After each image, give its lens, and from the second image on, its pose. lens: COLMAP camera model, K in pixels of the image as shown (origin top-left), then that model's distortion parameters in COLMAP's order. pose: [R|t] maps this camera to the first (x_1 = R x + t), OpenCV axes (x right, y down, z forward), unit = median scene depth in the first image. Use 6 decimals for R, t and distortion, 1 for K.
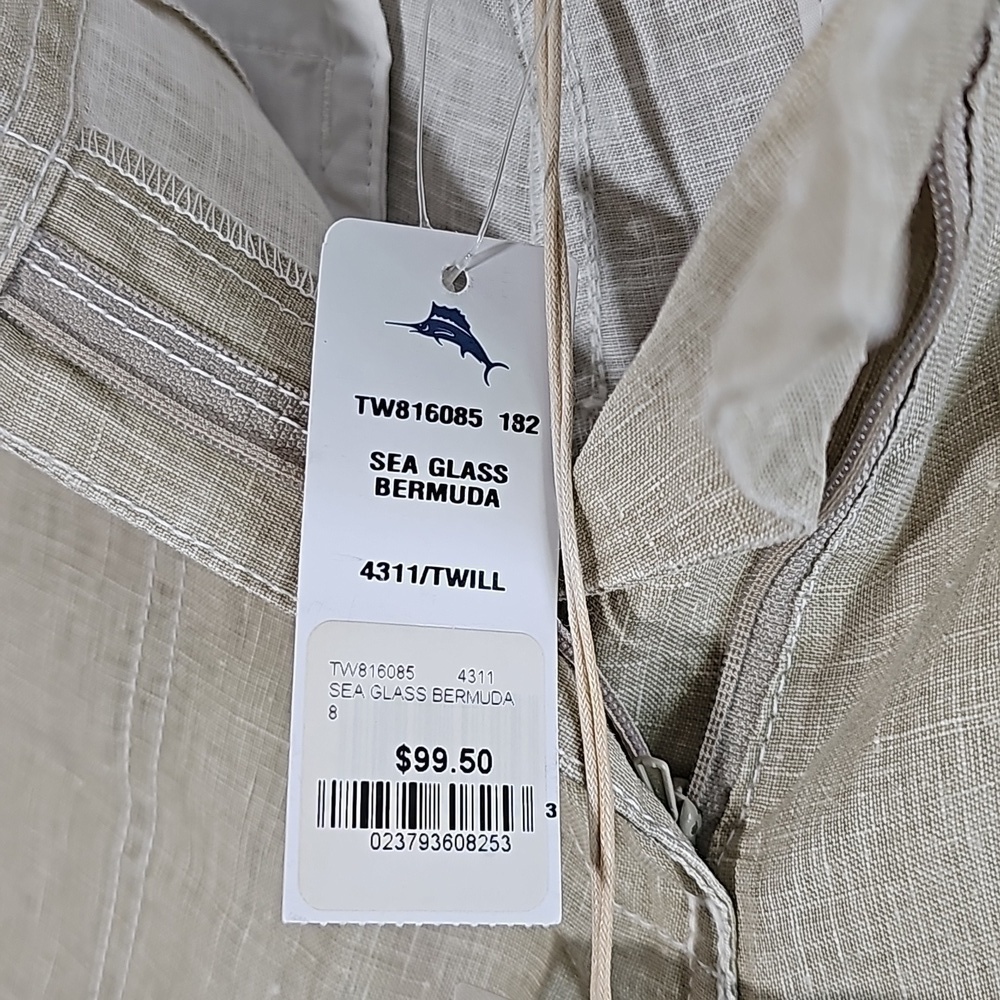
lens RADIAL K [[1454.1, 0, 500.0], [0, 1454.1, 500.0], [0, 0, 1]] dist [0.070736, -0.025985]
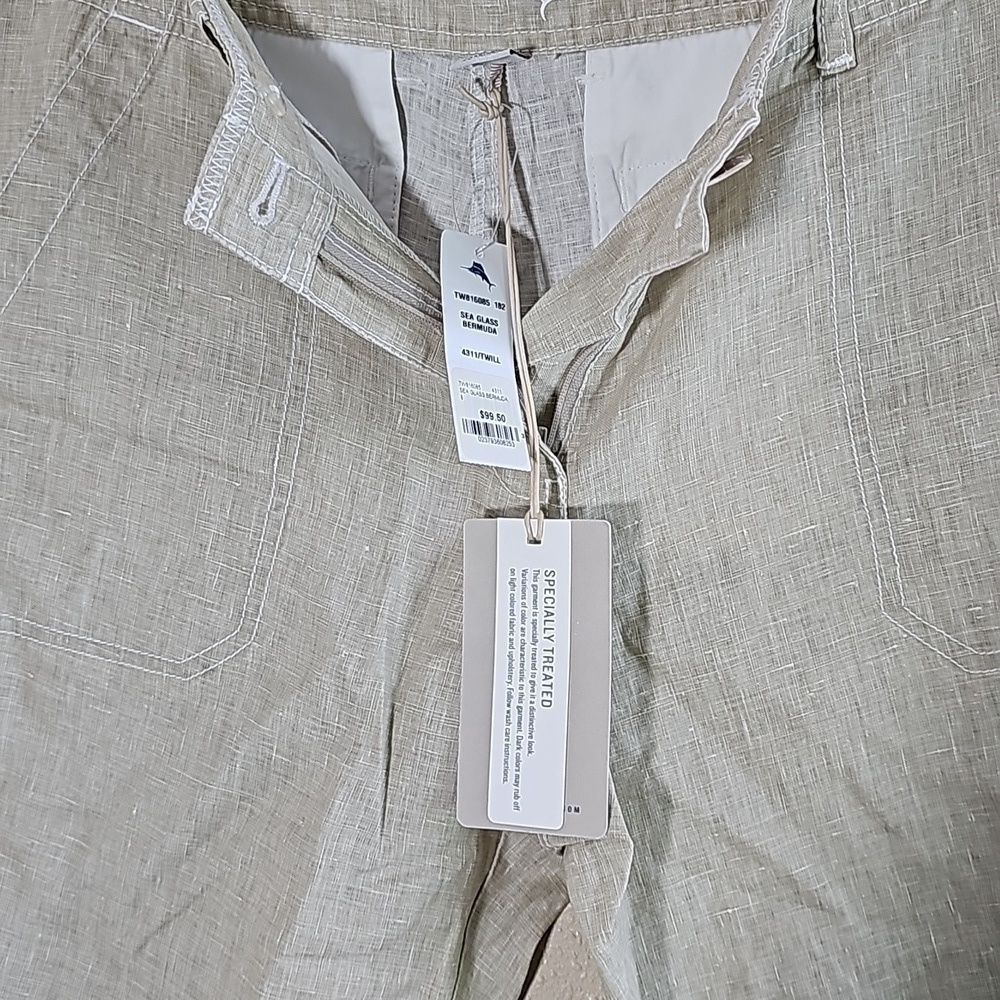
lens RADIAL K [[1454.1, 0, 500.0], [0, 1454.1, 500.0], [0, 0, 1]] dist [0.070736, -0.025985]
pose [[0.894925, -0.008552, 0.446135, -1.255308], [0.029082, 0.998808, -0.039192, 0.436006], [-0.445269, 0.048048, 0.894107, -1.514948]]
